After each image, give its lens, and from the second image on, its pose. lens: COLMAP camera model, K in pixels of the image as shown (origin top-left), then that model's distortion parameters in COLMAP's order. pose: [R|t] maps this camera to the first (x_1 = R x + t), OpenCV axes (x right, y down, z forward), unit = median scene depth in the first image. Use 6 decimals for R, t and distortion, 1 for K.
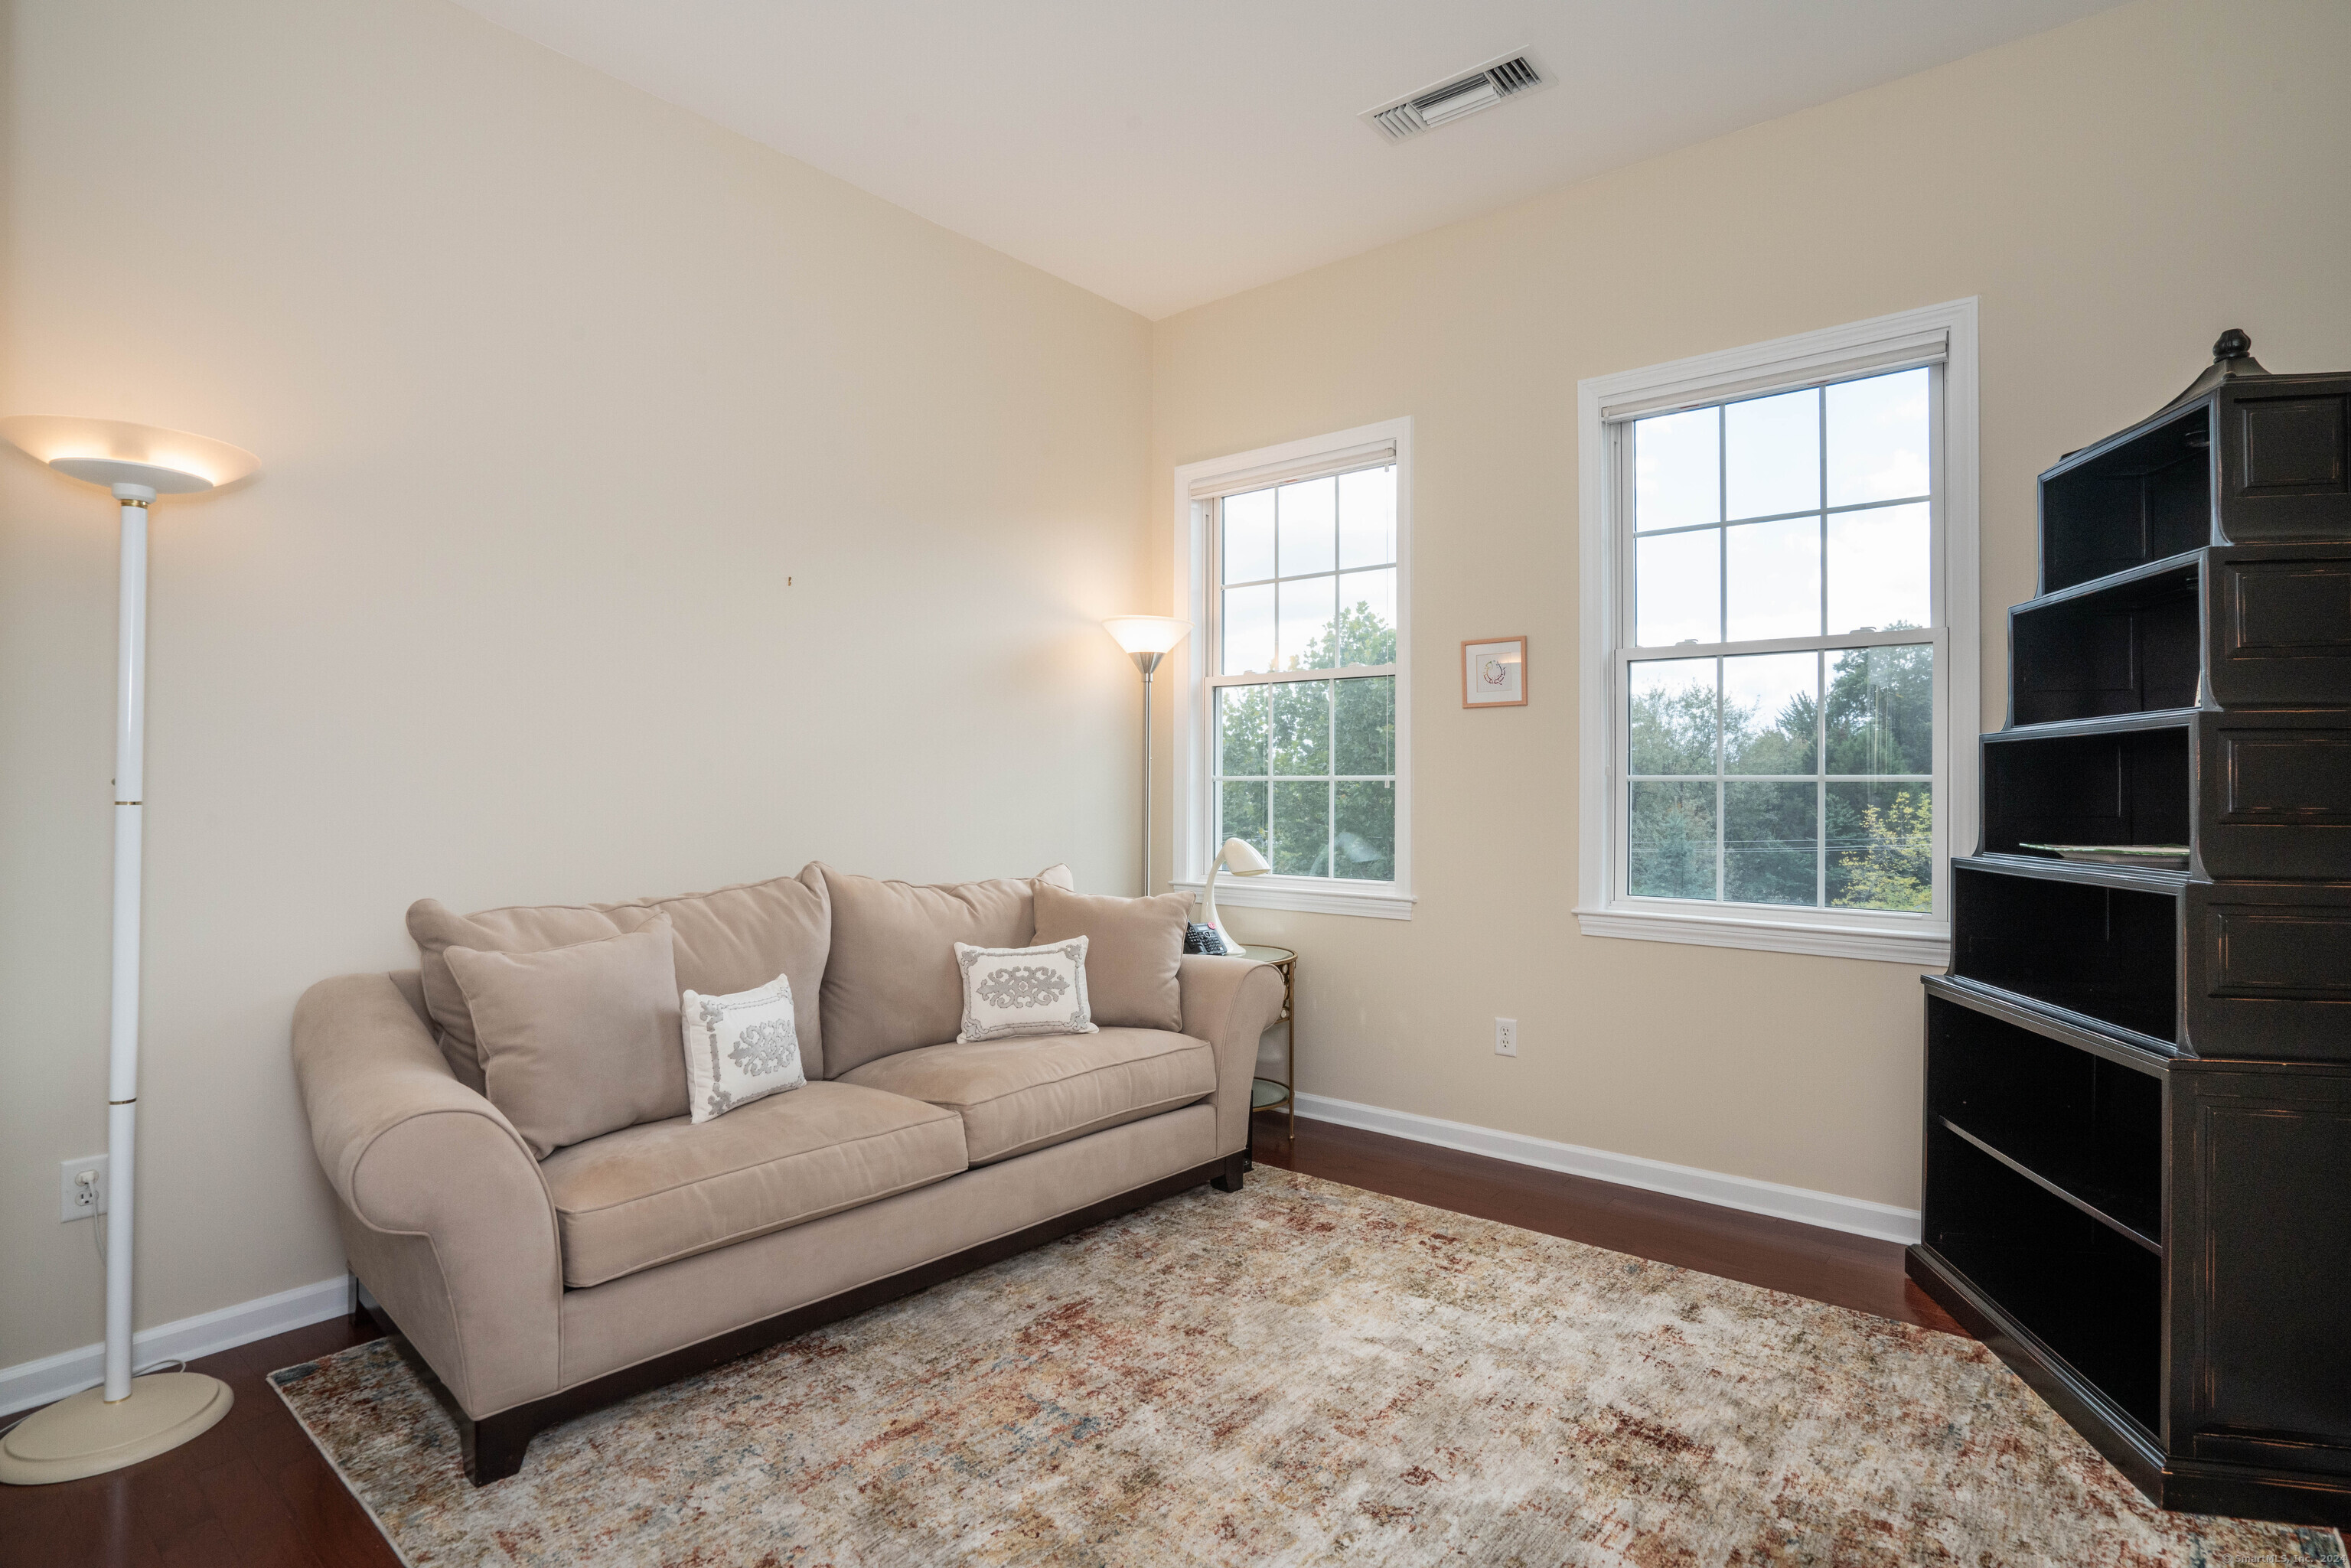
lens RADIAL K [[1187.6, 0, 1154.5], [0, 1187.6, 785.5], [0, 0, 1]] dist [-0.017541, 0.008399]
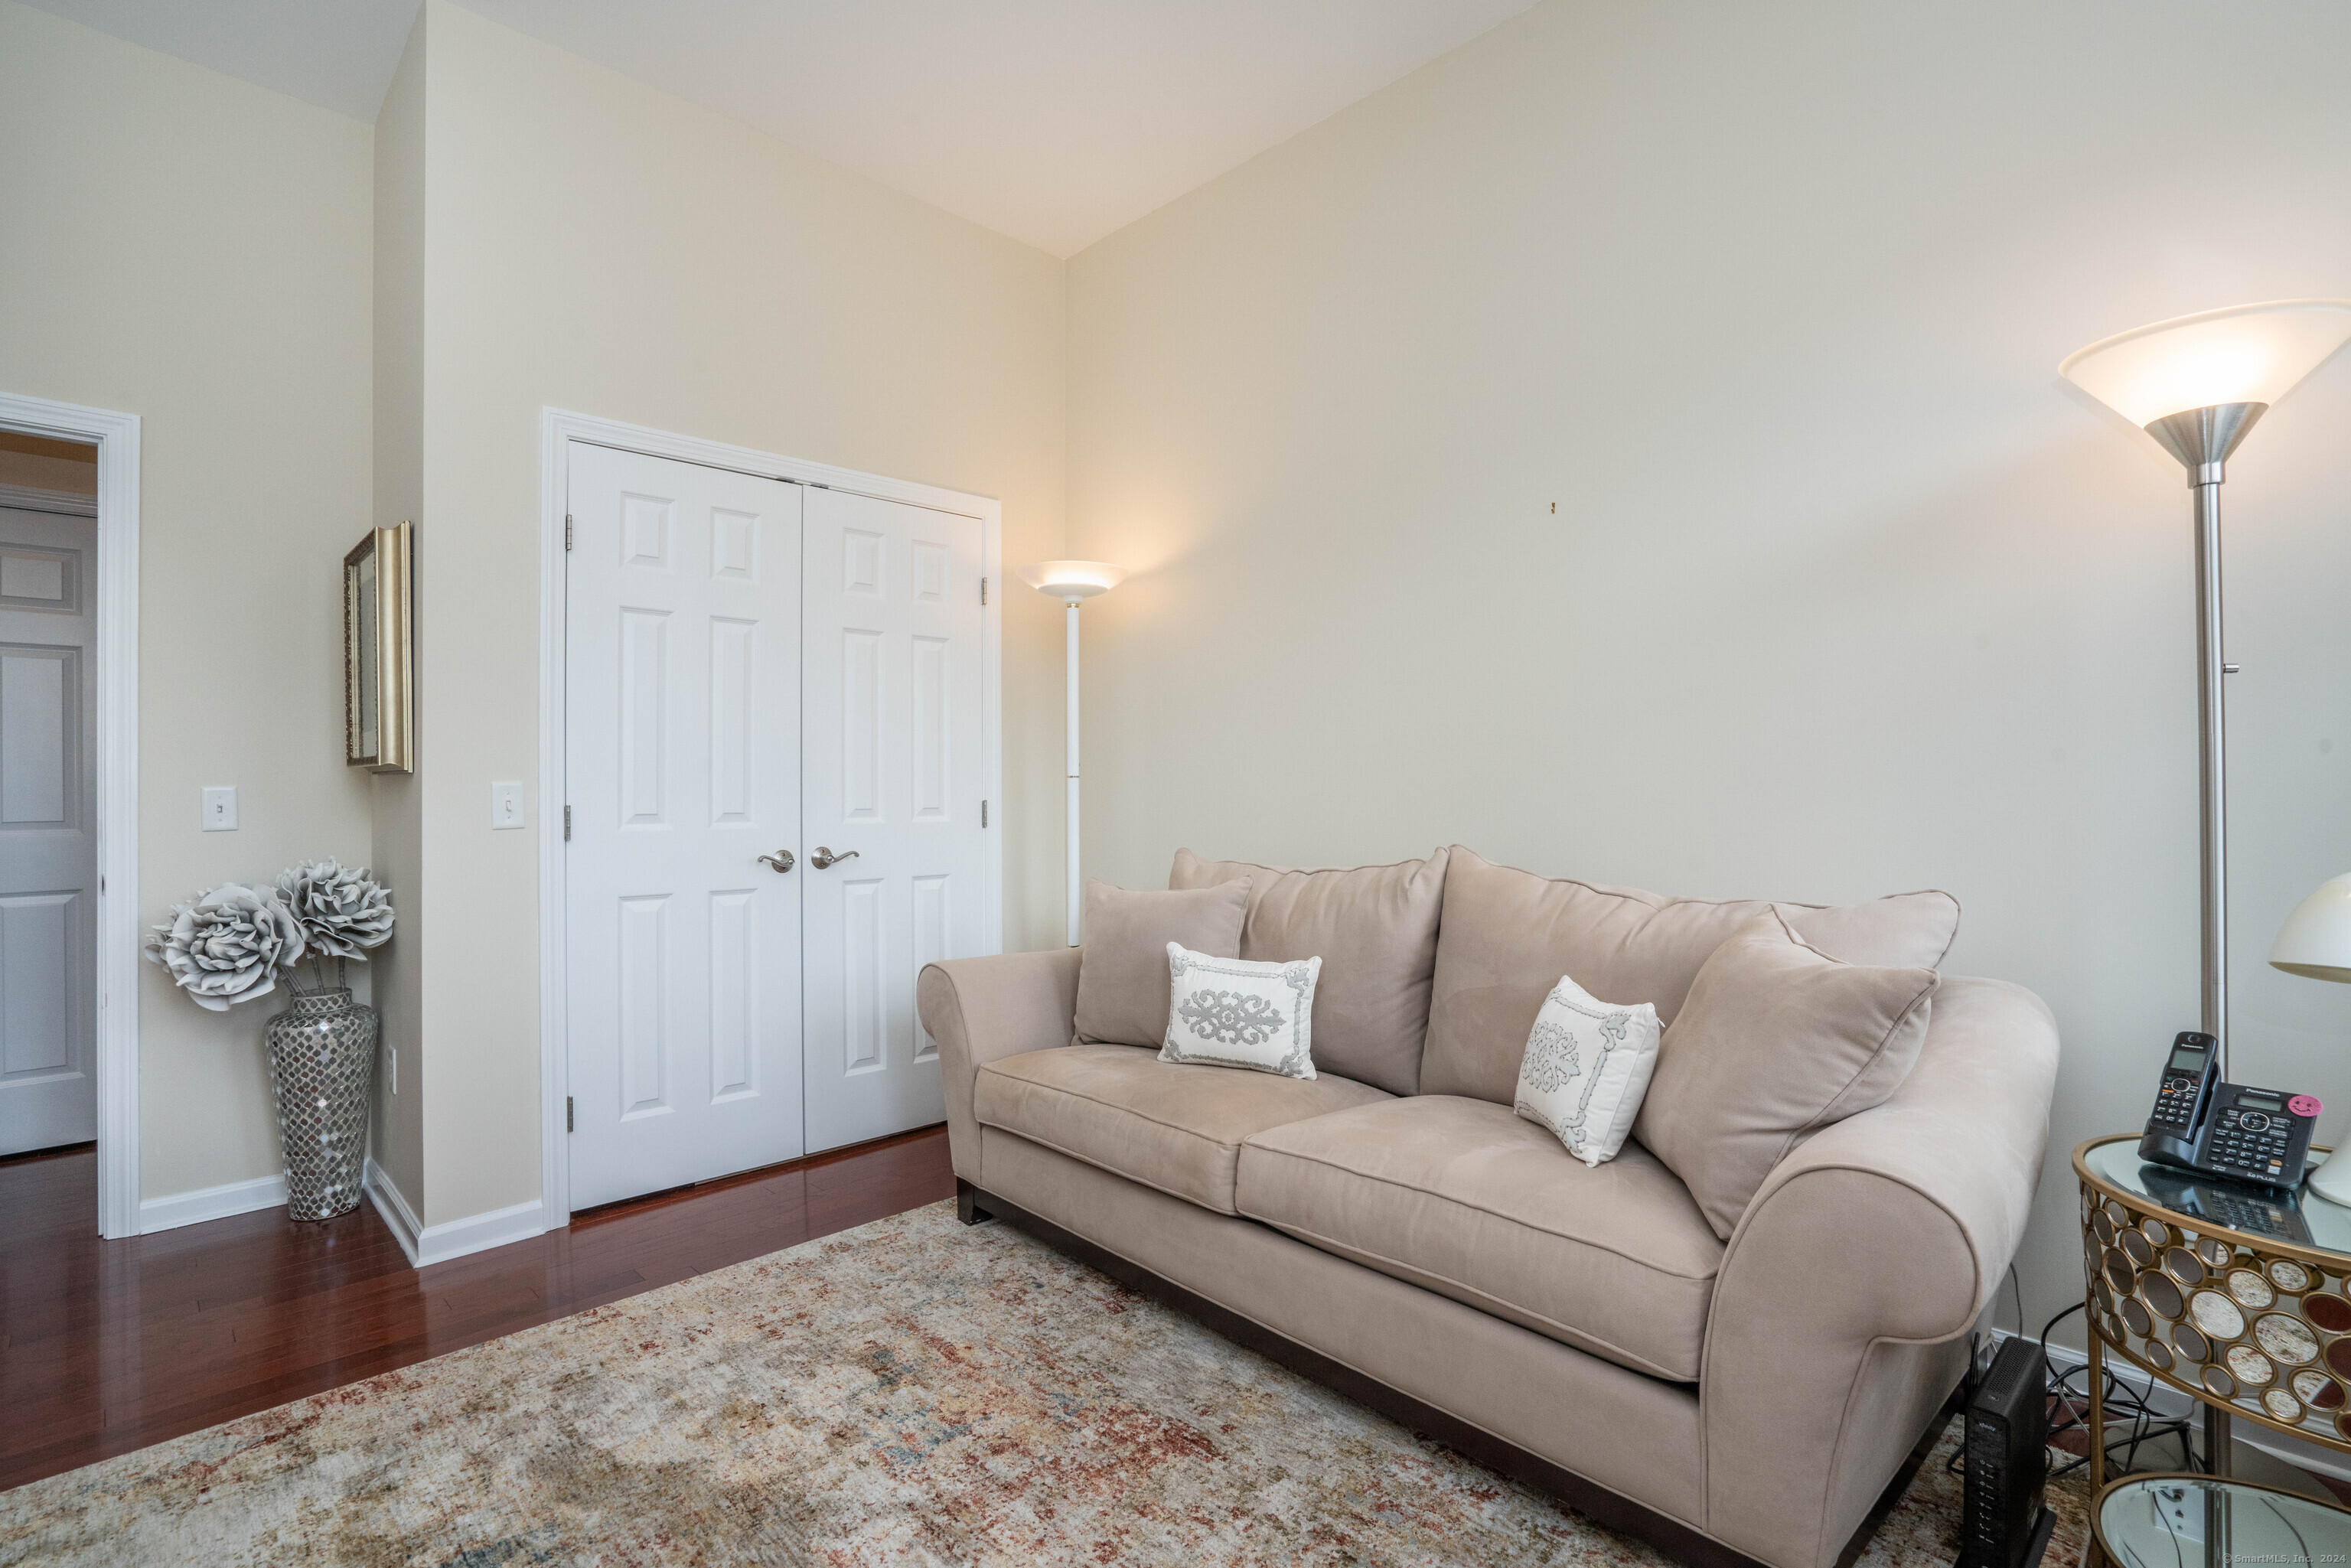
lens RADIAL K [[1086.0, 0, 1156.9], [0, 1086.0, 781.1], [0, 0, 1]] dist [-0.029372, 0.005230]
pose [[-0.079389, 0.001870, -0.996842, 0.617512], [0.011139, 0.999937, 0.000988, 0.017612], [0.996781, -0.011026, -0.079405, 1.037769]]
